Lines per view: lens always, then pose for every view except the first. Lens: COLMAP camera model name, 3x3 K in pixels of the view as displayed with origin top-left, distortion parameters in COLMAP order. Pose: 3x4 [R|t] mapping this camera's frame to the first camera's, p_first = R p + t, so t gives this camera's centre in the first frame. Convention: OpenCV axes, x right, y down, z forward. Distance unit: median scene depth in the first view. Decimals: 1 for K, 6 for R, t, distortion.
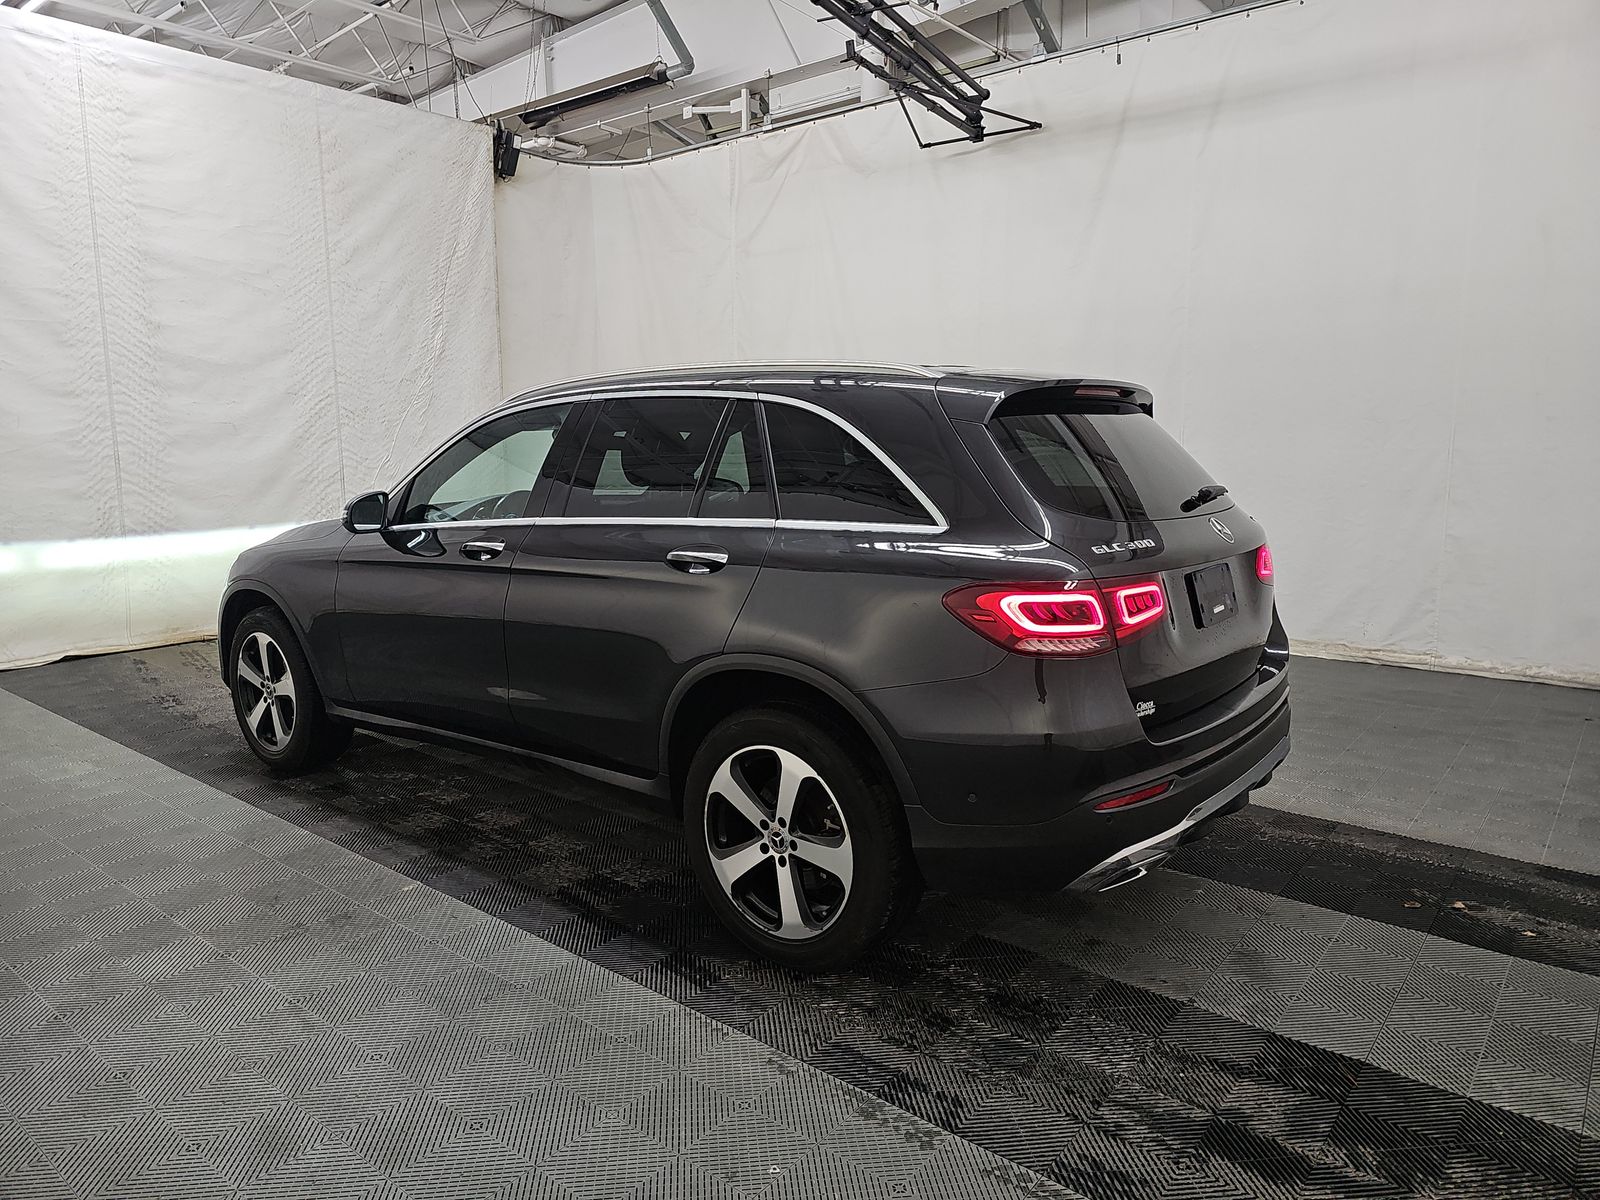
lens RADIAL K [[1293.4, 0, 663.7], [0, 1293.4, 603.6], [0, 0, 1]] dist [0.072735, -0.009776]
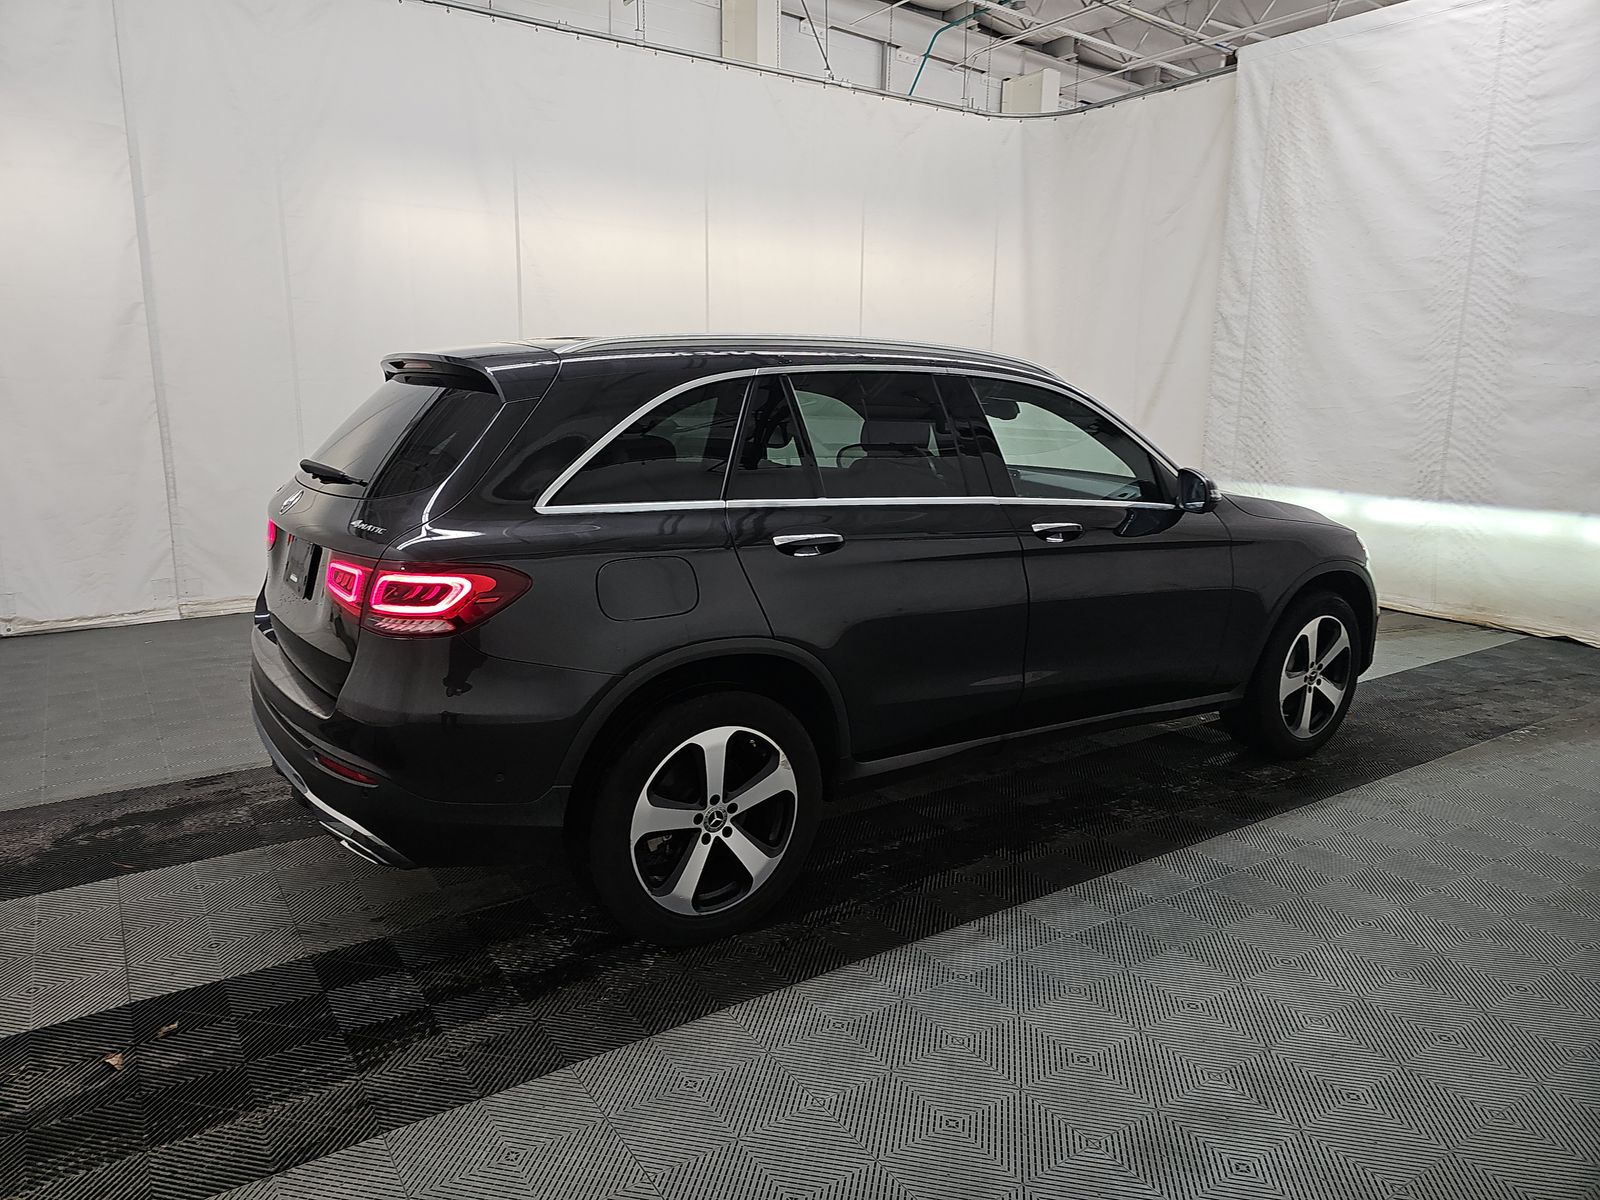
lens RADIAL K [[1057.7, 0, 808.1], [0, 1057.7, 575.9], [0, 0, 1]] dist [0.054831, -0.049882]
pose [[-0.250590, 0.185420, -0.950171, 0.490104], [-0.129206, 0.966300, 0.222643, -0.116495], [0.959432, 0.178560, -0.218188, 0.732013]]
